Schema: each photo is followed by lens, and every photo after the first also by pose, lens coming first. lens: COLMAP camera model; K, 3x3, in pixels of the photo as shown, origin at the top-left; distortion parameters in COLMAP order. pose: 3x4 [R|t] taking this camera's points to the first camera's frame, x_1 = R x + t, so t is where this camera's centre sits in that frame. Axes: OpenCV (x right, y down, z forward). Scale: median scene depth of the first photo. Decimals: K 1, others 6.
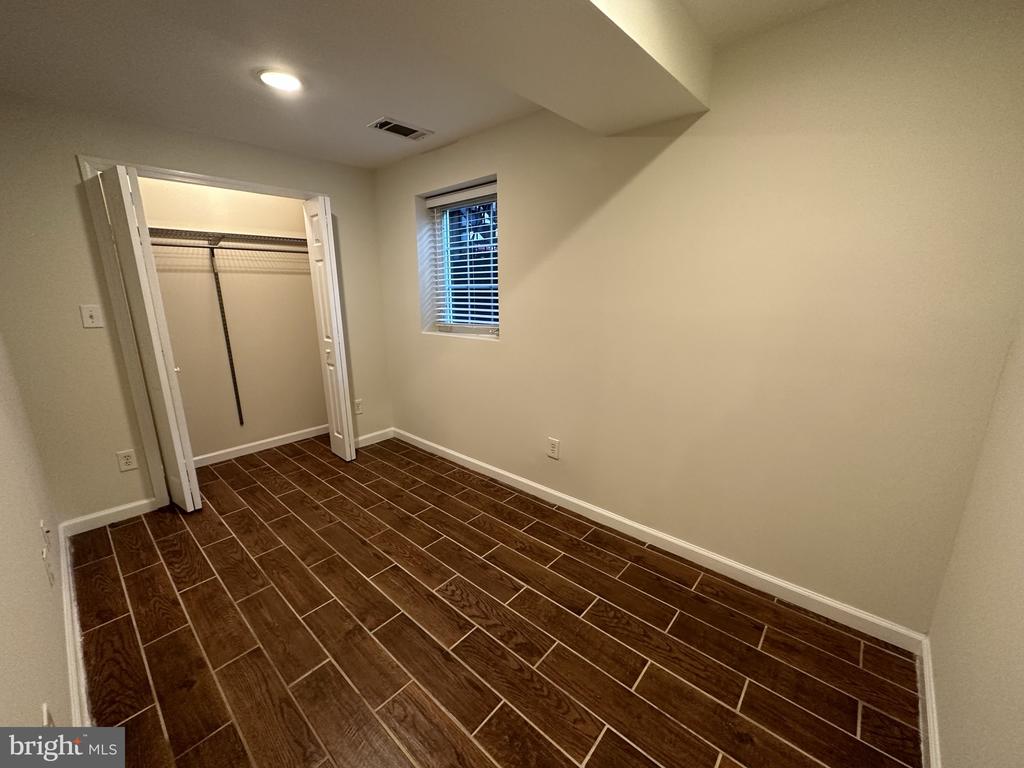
lens RADIAL K [[406.6, 0, 514.0], [0, 406.6, 382.9], [0, 0, 1]] dist [-0.003153, 0.000288]
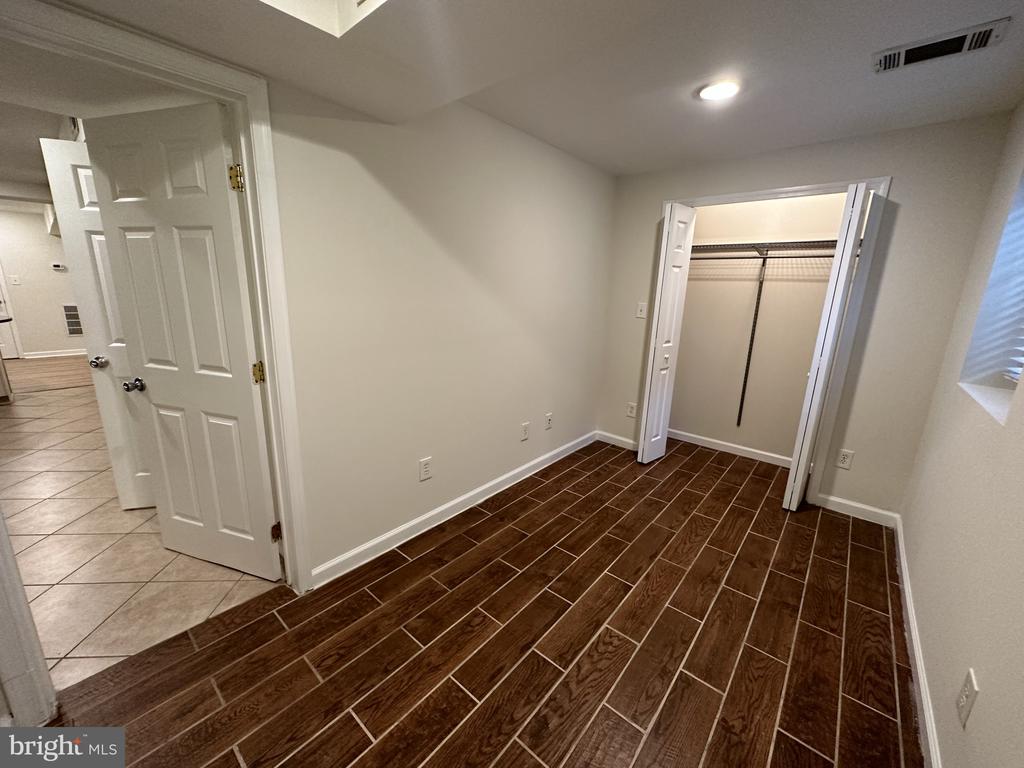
lens RADIAL K [[405.7, 0, 510.4], [0, 405.7, 382.4], [0, 0, 1]] dist [-0.007741, 0.000366]
pose [[0.012194, 0.235797, -0.971726, 0.430188], [-0.259879, 0.939150, 0.224631, -0.115497], [0.965564, 0.249792, 0.072730, 0.457316]]
